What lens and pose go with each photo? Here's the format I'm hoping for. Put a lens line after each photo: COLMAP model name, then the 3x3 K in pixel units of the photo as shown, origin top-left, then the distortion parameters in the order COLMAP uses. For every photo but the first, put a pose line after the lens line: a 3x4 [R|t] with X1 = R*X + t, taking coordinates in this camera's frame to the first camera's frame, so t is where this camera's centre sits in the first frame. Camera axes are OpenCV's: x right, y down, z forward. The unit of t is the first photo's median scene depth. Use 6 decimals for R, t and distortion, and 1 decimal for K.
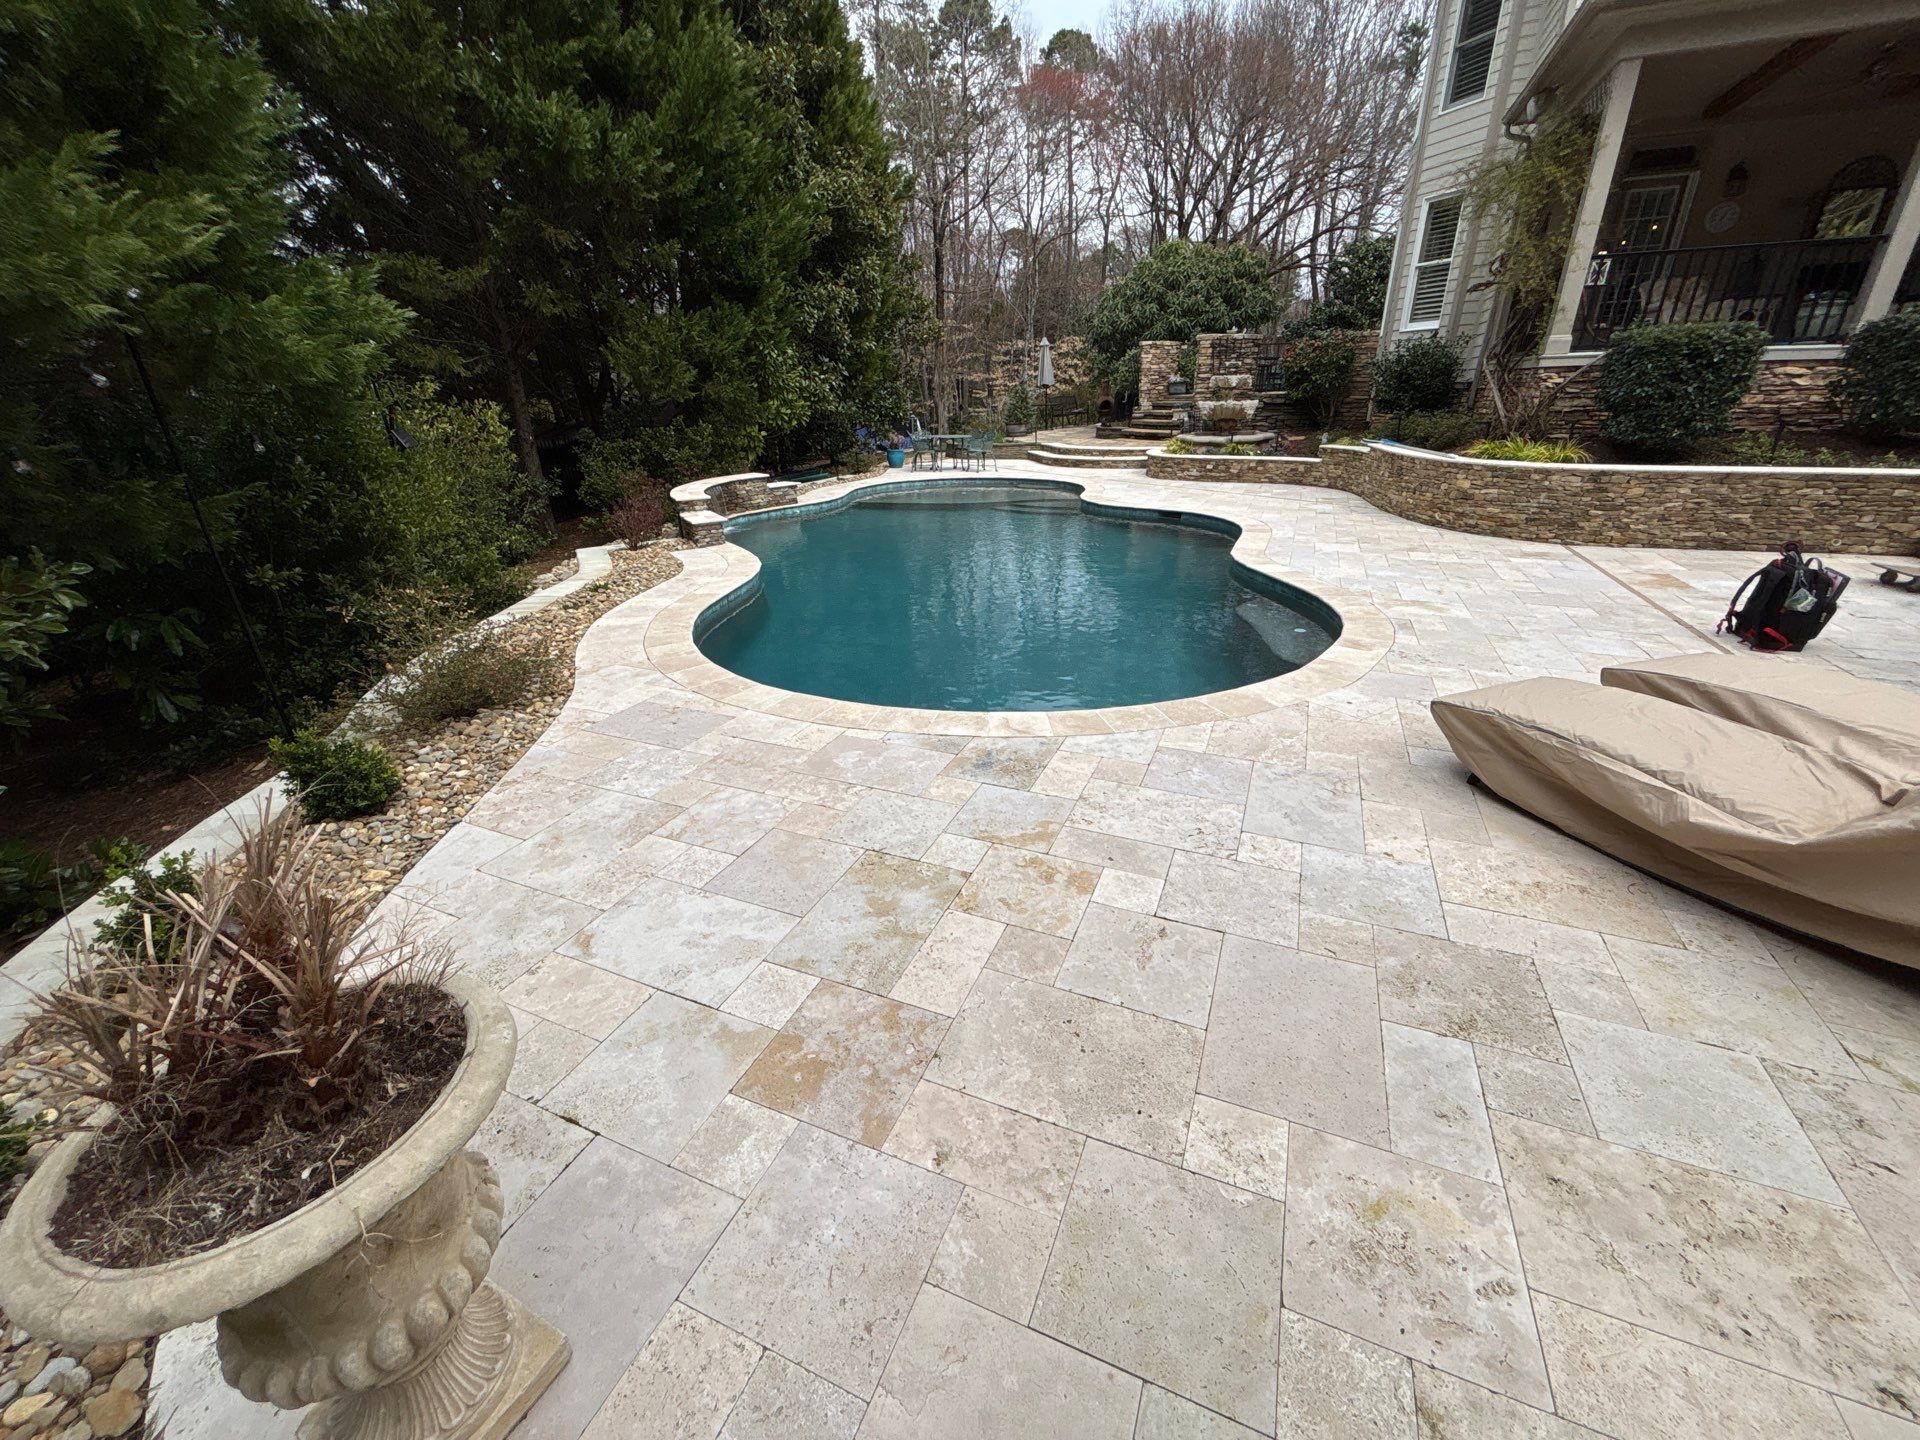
lens RADIAL K [[771.3, 0, 964.9], [0, 771.3, 721.6], [0, 0, 1]] dist [0.003847, 0.000833]
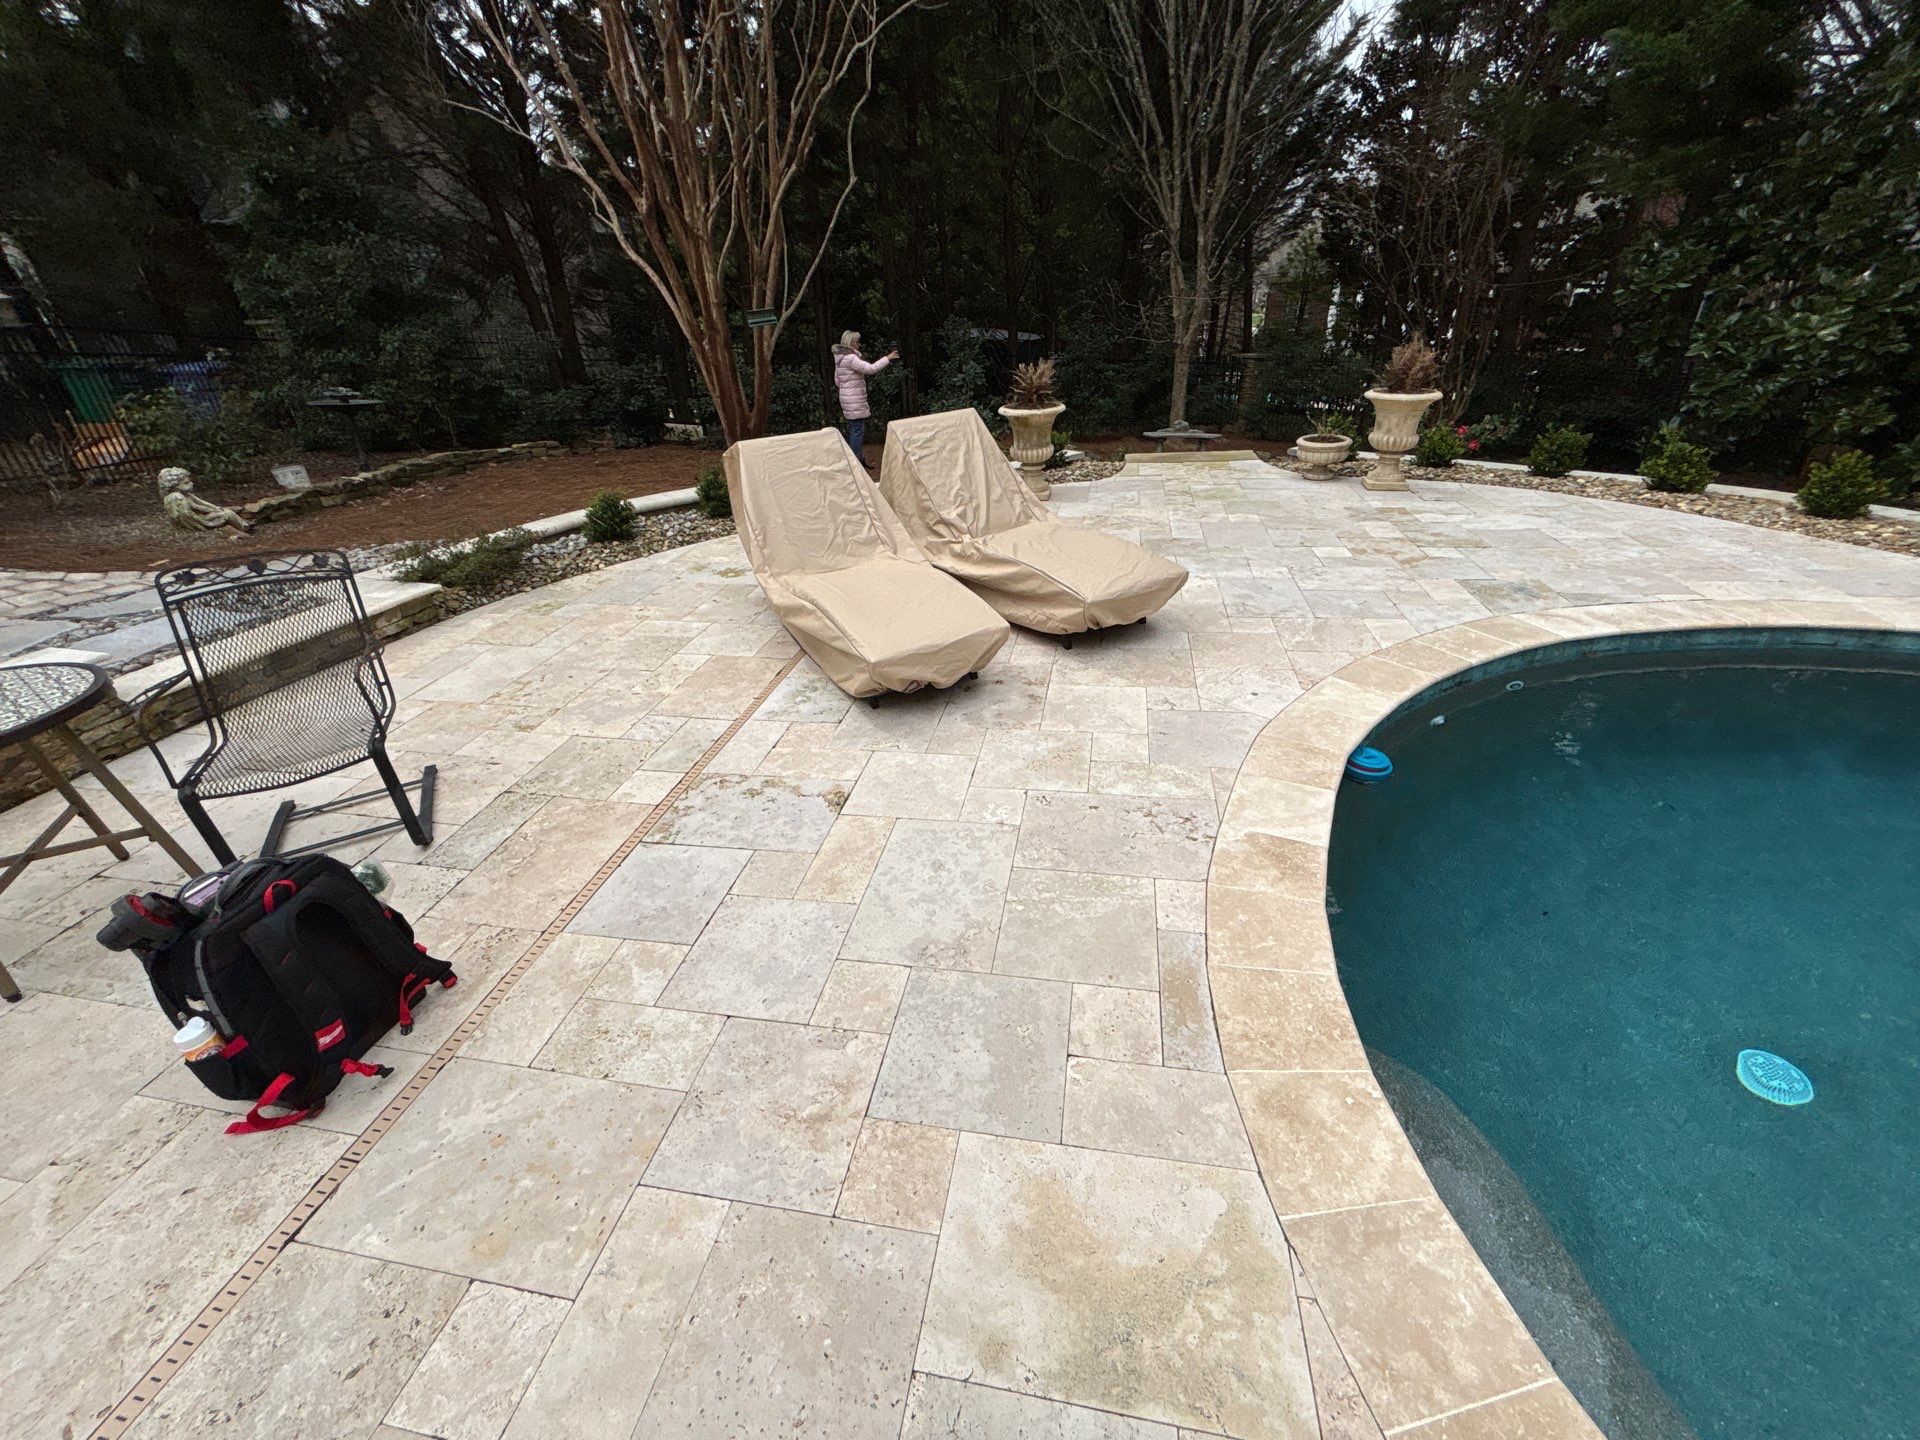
lens RADIAL K [[771.3, 0, 957.7], [0, 771.3, 720.2], [0, 0, 1]] dist [0.003847, 0.000833]
pose [[-0.976299, 0.155926, -0.150093, 0.325893], [-0.023222, 0.614031, 0.788940, -0.222857], [0.215178, 0.773727, -0.595857, 0.505886]]
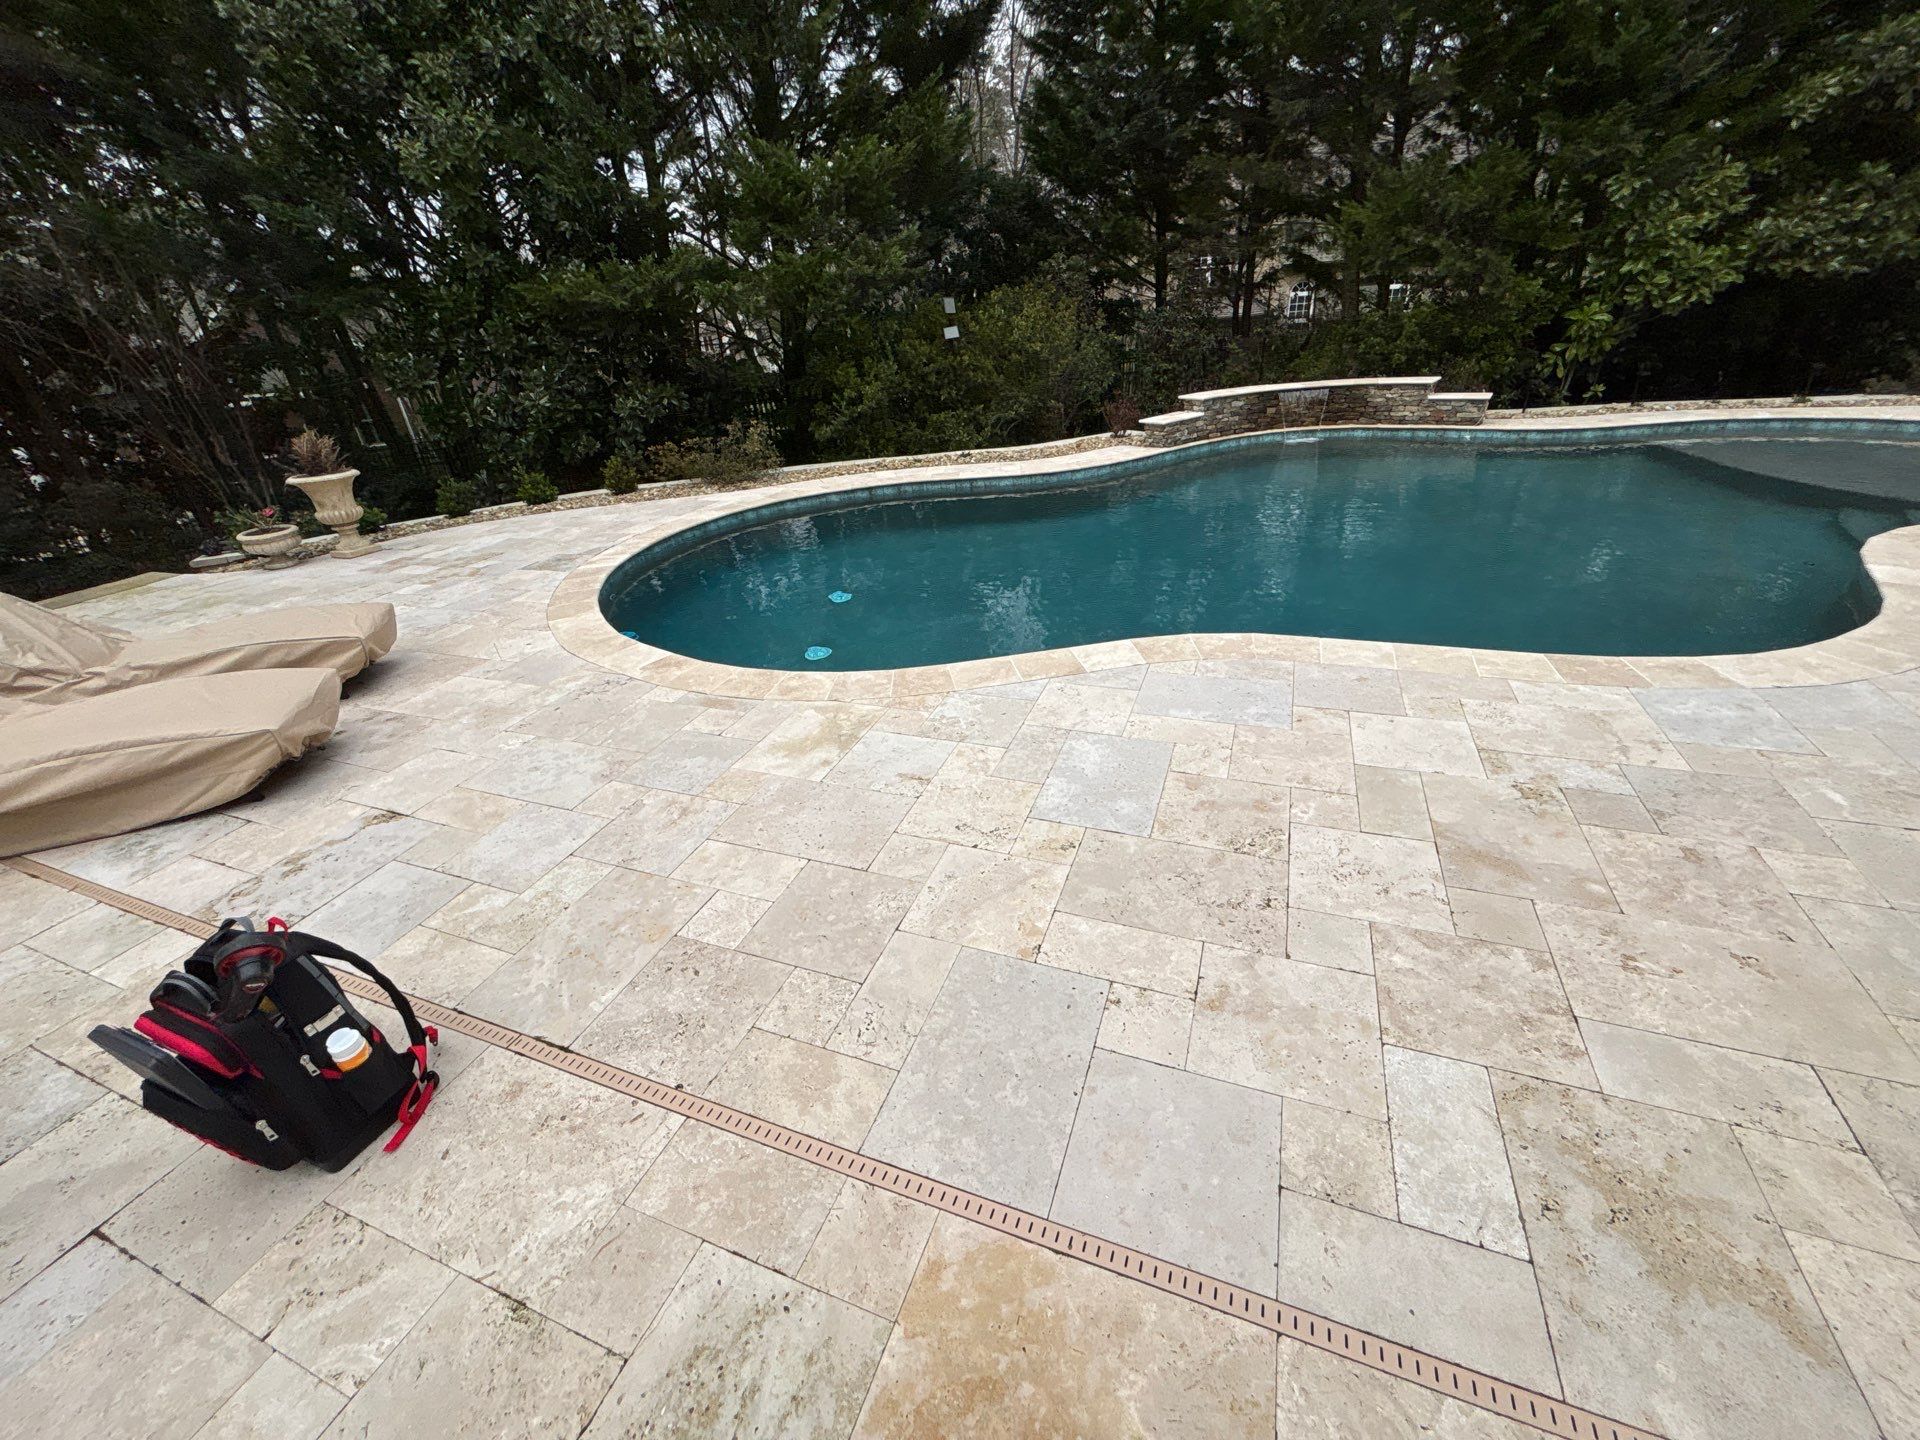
lens RADIAL K [[771.3, 0, 959.5], [0, 771.3, 718.0], [0, 0, 1]] dist [0.003847, 0.000833]
pose [[0.025908, 0.480218, -0.876767, 0.548567], [-0.325007, 0.833460, 0.446895, -0.226891], [0.945357, 0.273377, 0.177667, 0.503057]]
